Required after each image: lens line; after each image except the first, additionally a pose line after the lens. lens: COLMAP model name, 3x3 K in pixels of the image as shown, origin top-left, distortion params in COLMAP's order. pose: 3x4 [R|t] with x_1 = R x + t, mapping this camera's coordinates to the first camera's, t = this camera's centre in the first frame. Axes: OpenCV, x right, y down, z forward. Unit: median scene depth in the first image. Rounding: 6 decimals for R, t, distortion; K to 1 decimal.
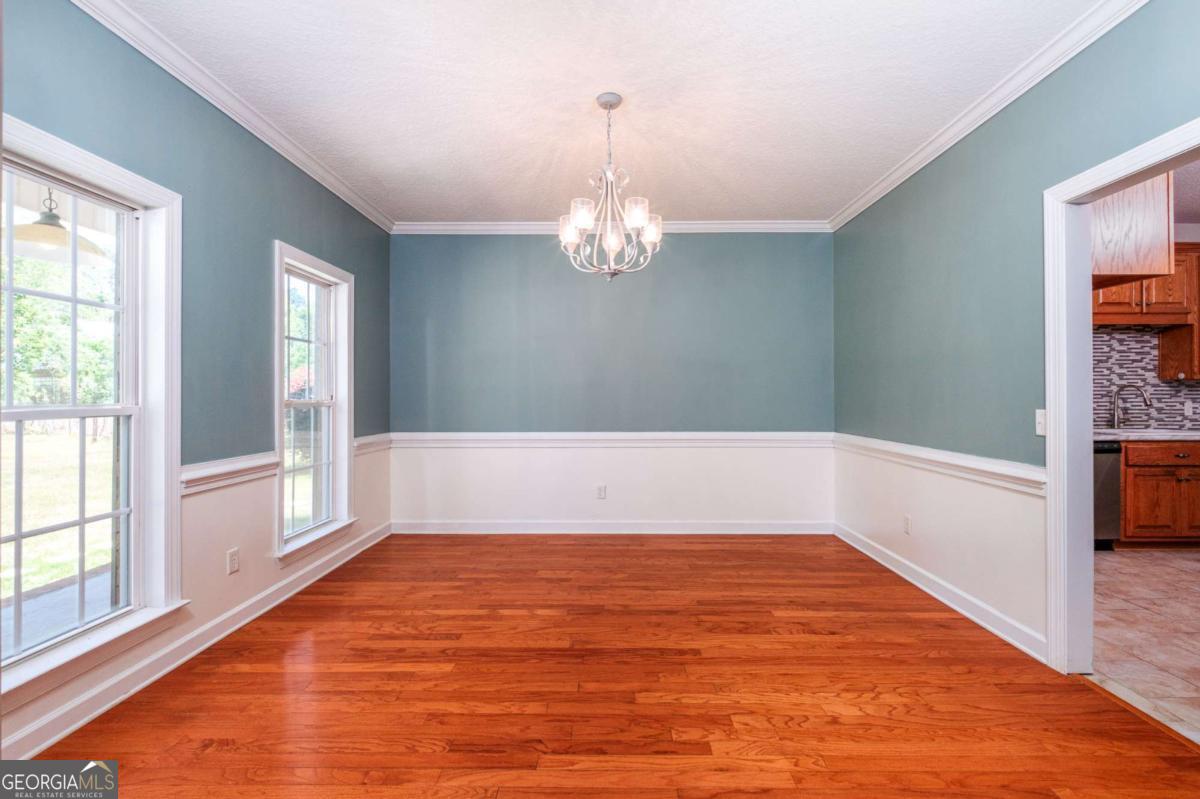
lens RADIAL K [[550.8, 0, 632.6], [0, 550.8, 394.5], [0, 0, 1]] dist [-0.002268, -0.000662]
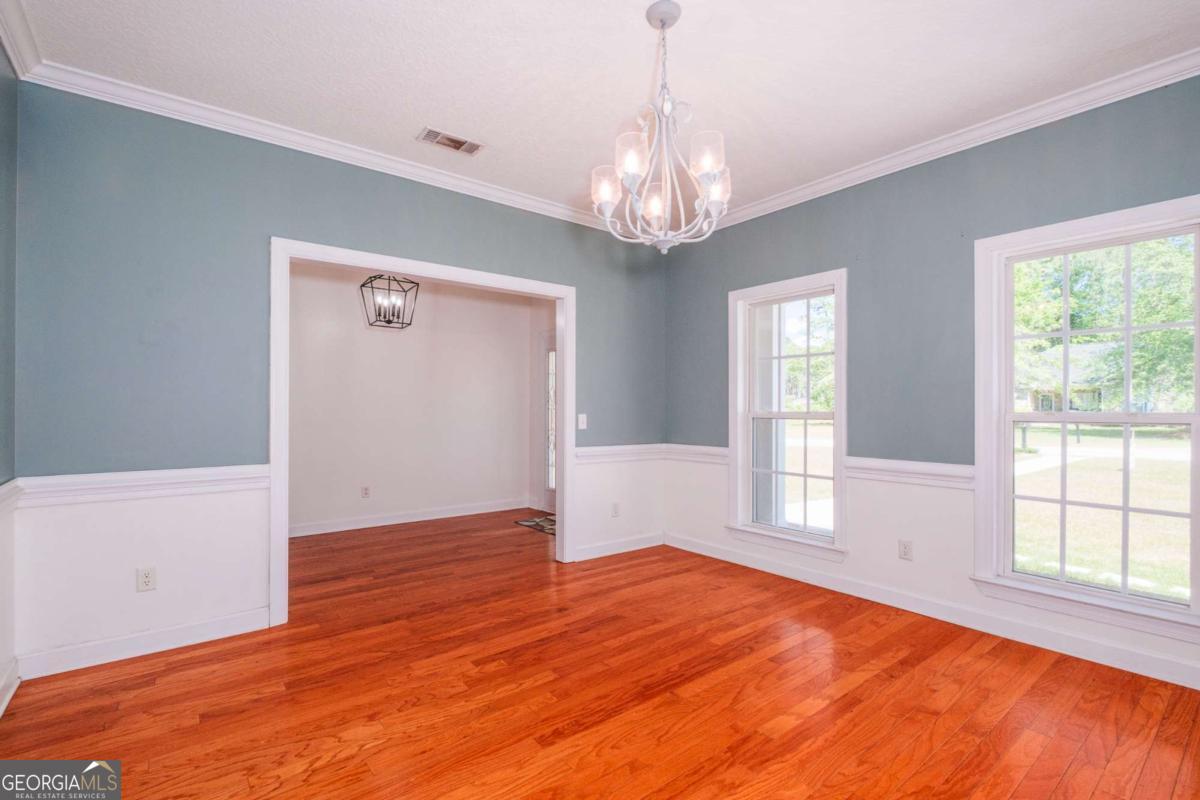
lens RADIAL K [[527.3, 0, 597.1], [0, 527.3, 402.5], [0, 0, 1]] dist [-0.001211, -0.001327]
pose [[-0.805227, -0.007737, -0.592916, 0.576937], [-0.000290, 0.999920, -0.012654, 0.010732], [0.592966, -0.010017, -0.805165, 1.918534]]
